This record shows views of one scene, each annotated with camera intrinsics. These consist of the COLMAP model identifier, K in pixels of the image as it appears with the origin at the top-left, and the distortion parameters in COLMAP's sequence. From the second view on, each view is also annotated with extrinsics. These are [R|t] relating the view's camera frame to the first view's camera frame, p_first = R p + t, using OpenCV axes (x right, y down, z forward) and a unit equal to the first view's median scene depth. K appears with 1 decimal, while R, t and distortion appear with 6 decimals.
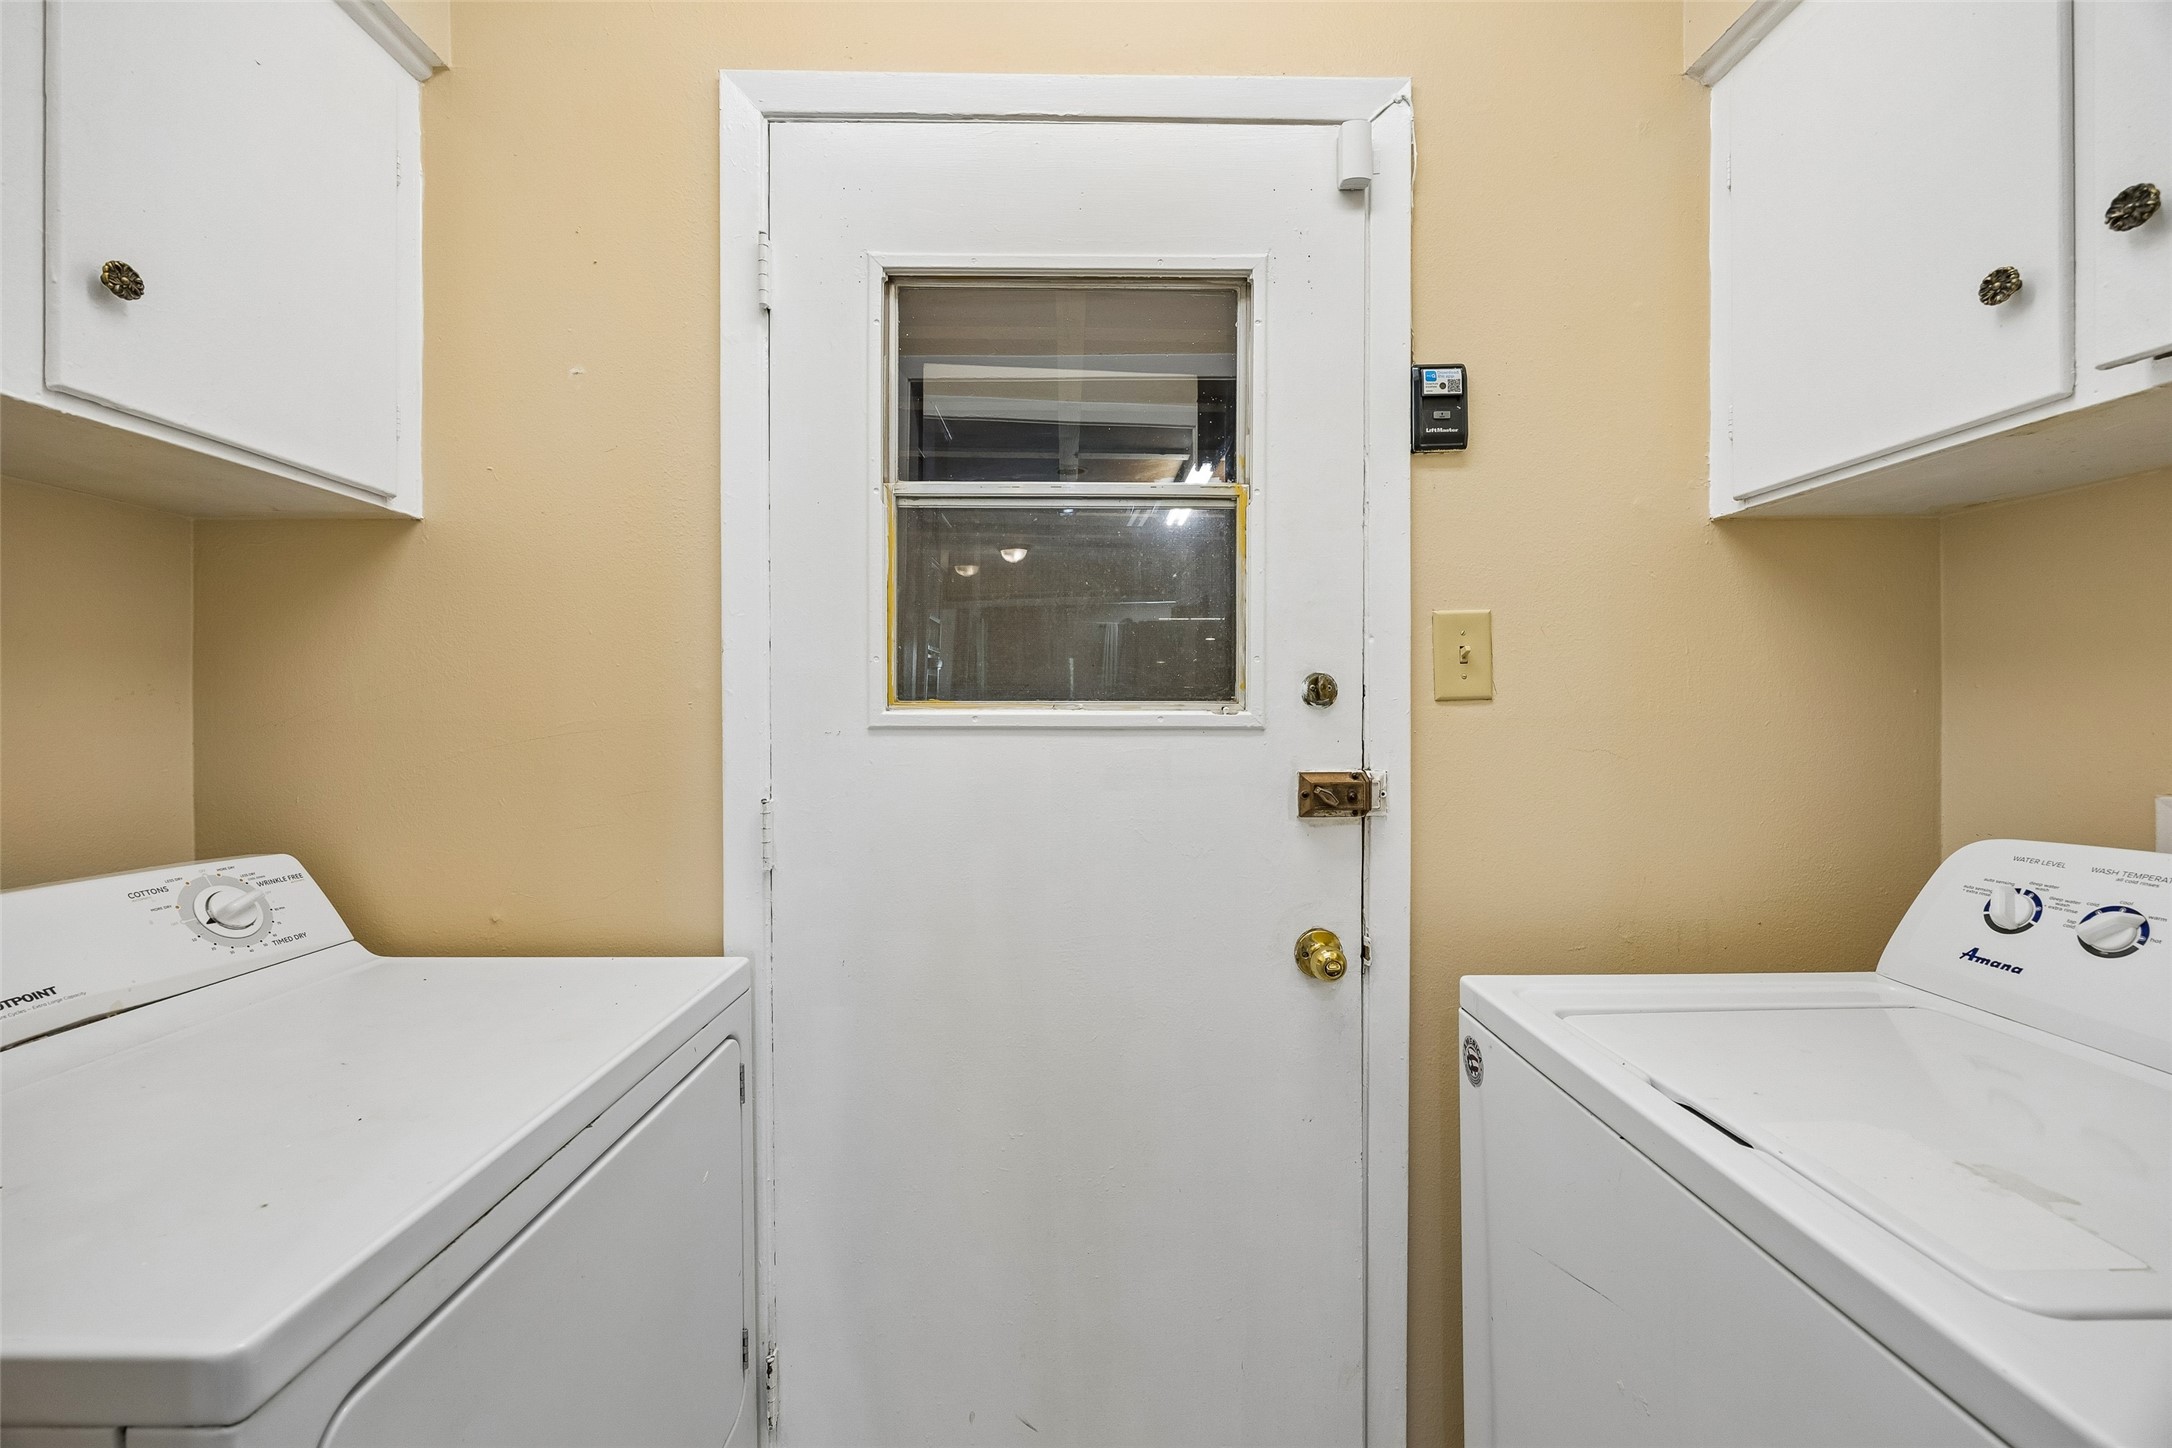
lens RADIAL K [[834.2, 0, 1092.9], [0, 834.2, 712.3], [0, 0, 1]] dist [-0.003024, -0.000458]
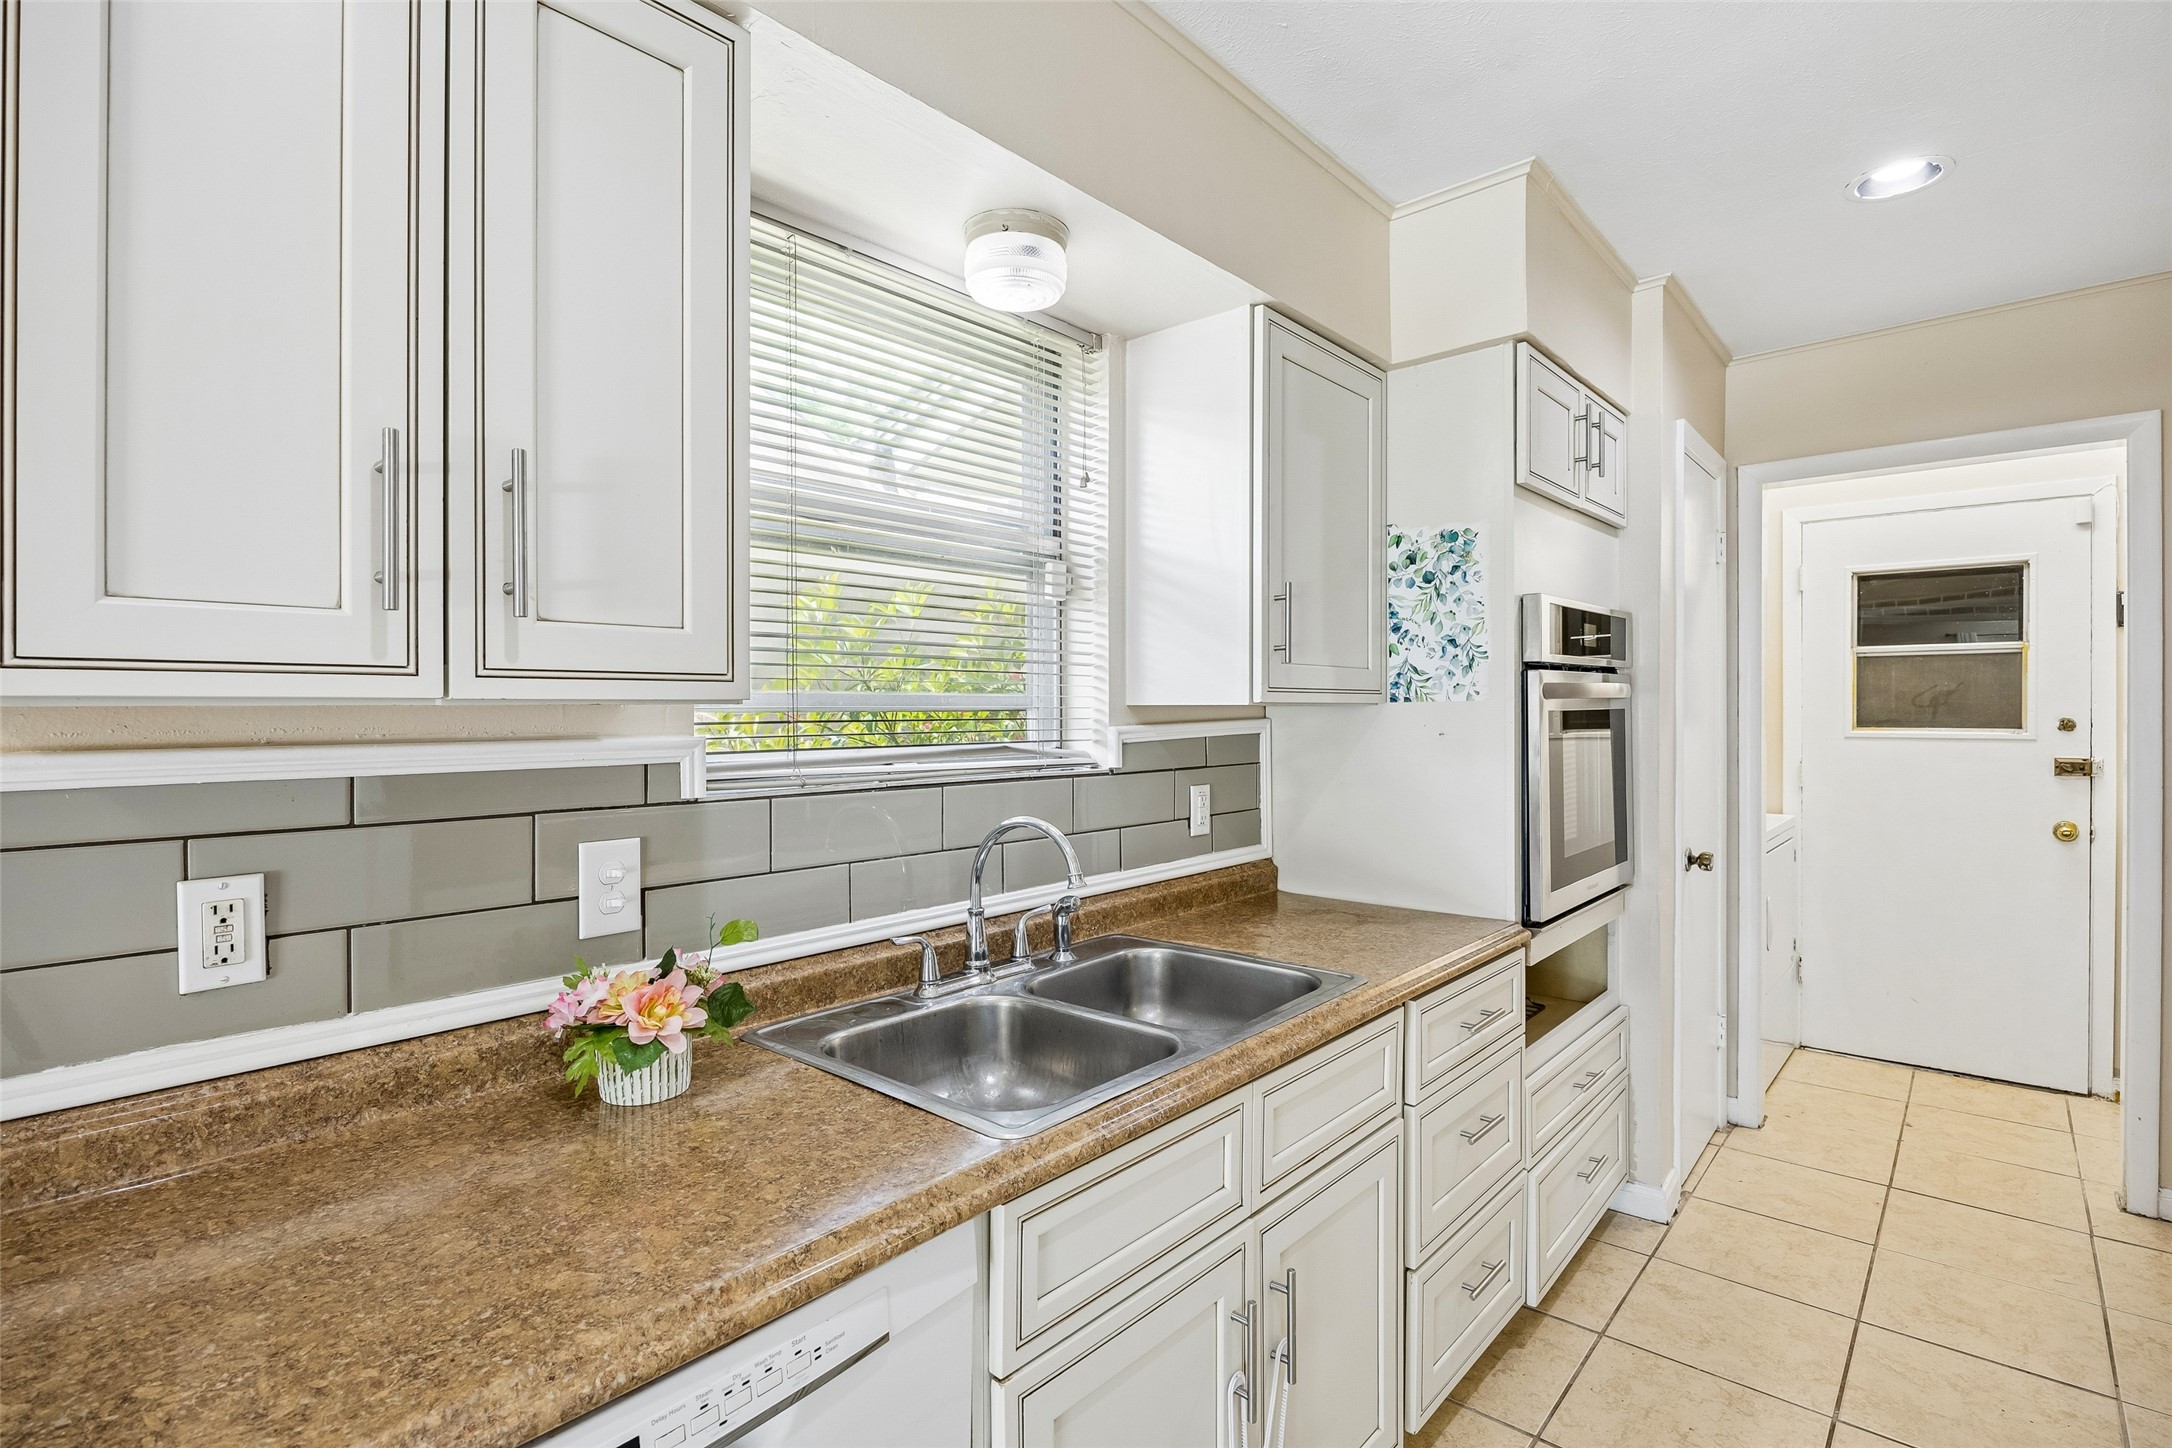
lens RADIAL K [[1018.1, 0, 1083.5], [0, 1018.1, 717.8], [0, 0, 1]] dist [-0.013673, 0.000008]
pose [[0.726073, 0.004145, -0.687605, 0.205557], [-0.000075, 0.999982, 0.005950, -0.064304], [0.687617, -0.004269, 0.726061, -3.173189]]
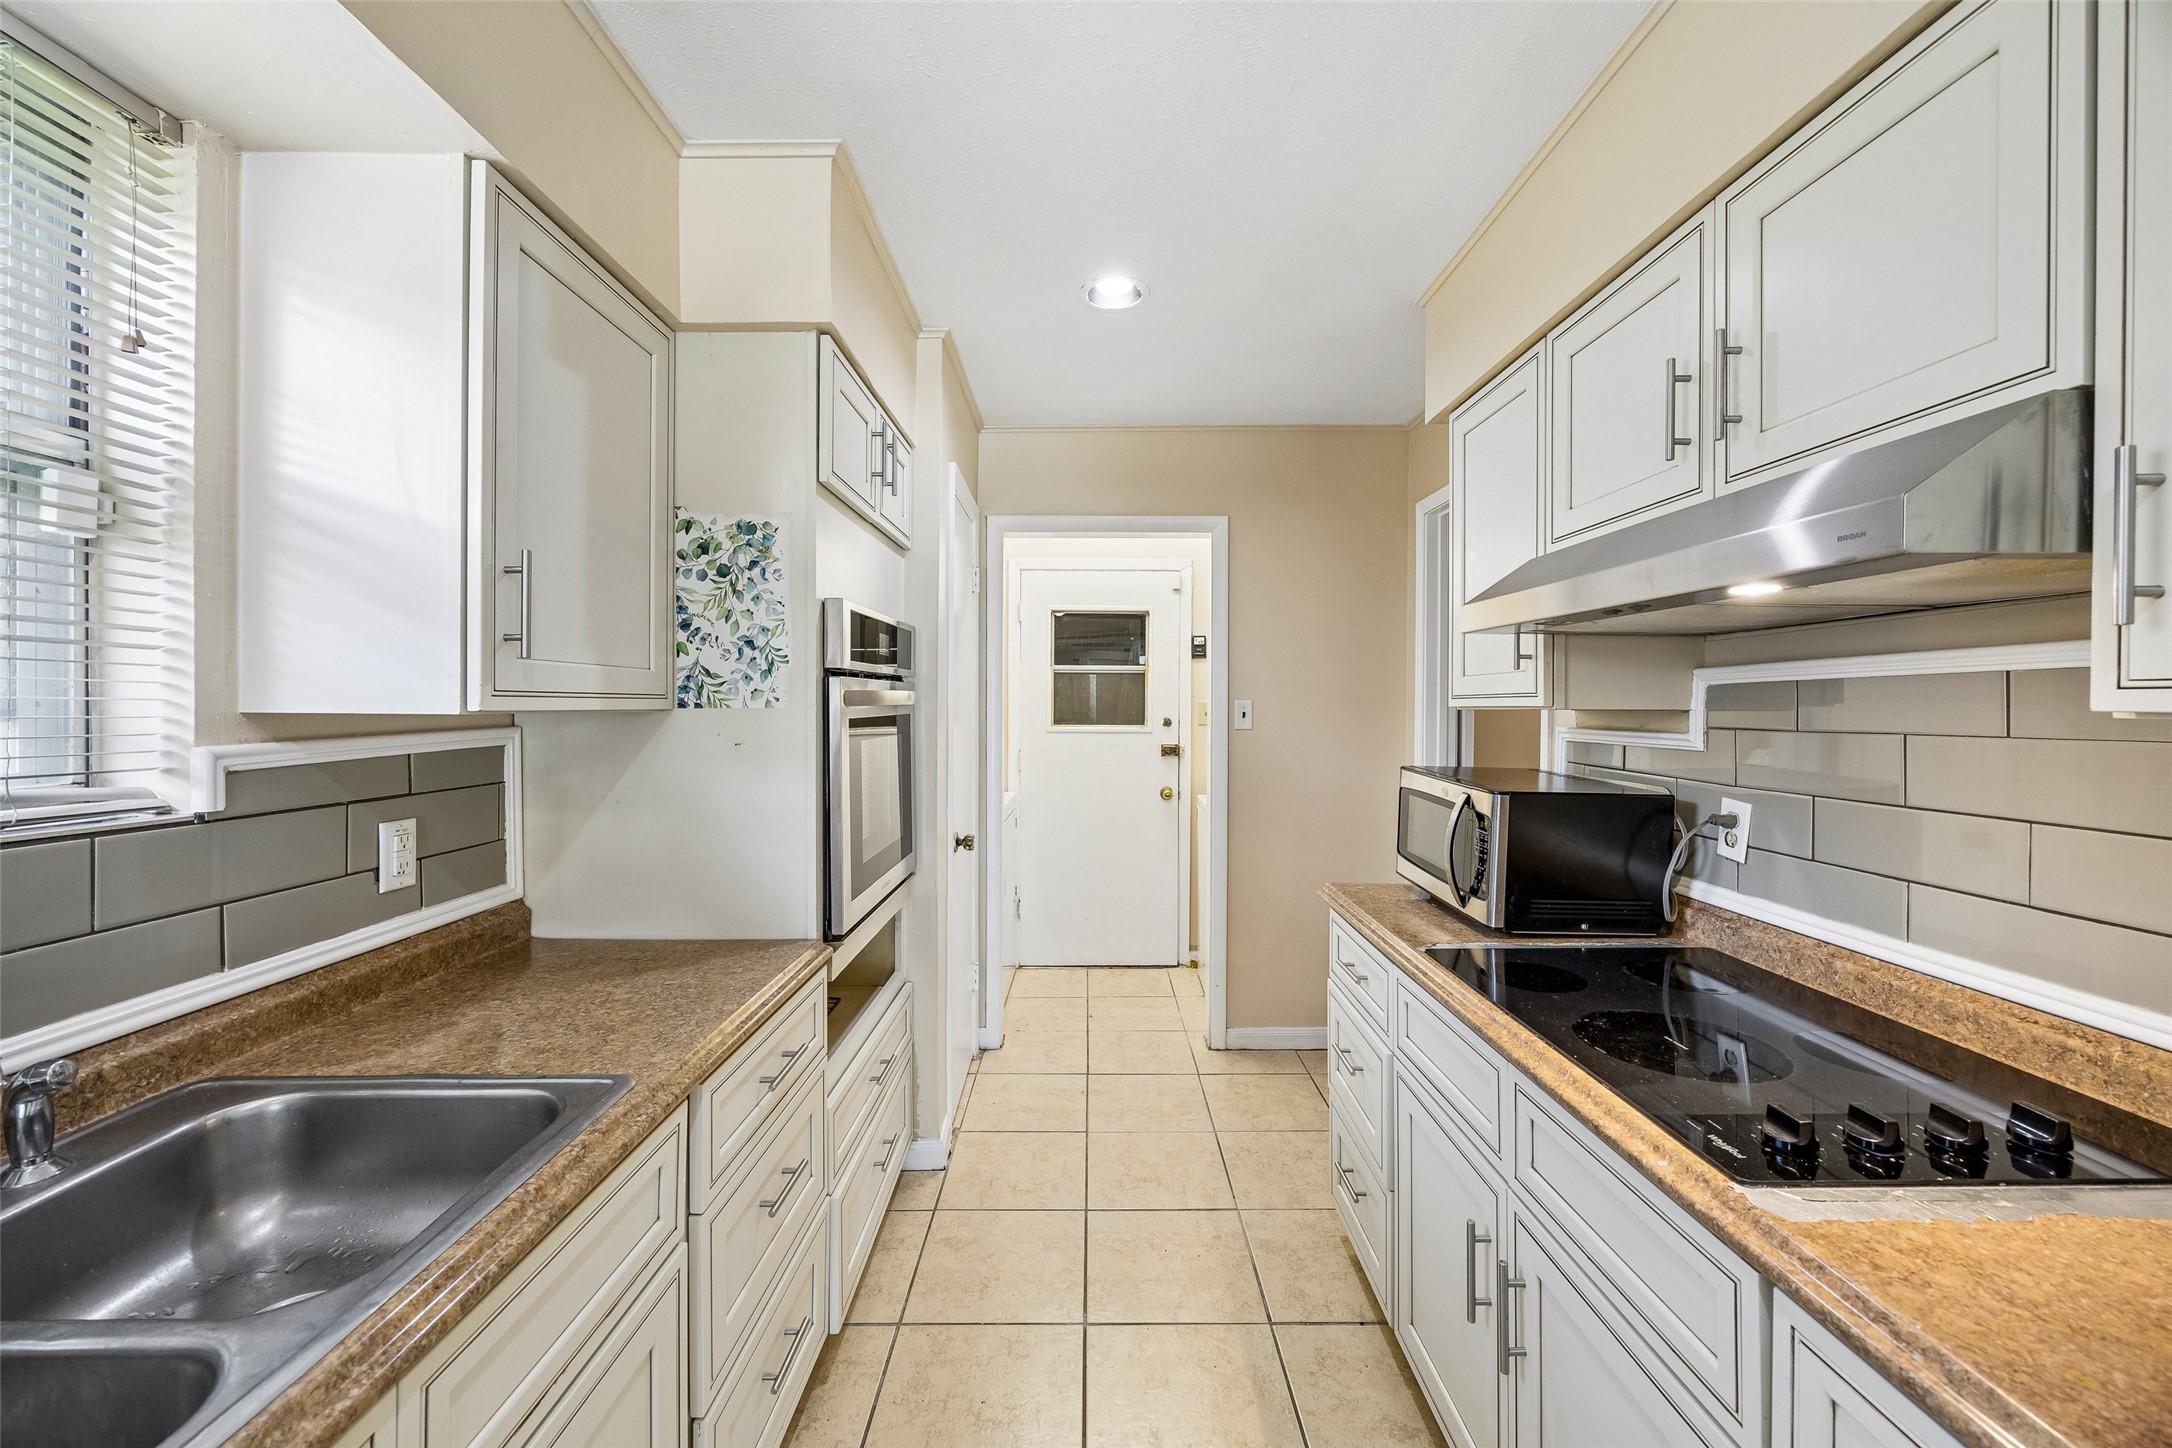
lens RADIAL K [[834.2, 0, 1092.9], [0, 834.2, 712.3], [0, 0, 1]] dist [-0.003024, -0.000458]
pose [[0.999767, 0.006089, -0.020711, 0.018198], [-0.005993, 0.999971, 0.004688, -0.086995], [0.020739, -0.004563, 0.999775, -2.737669]]
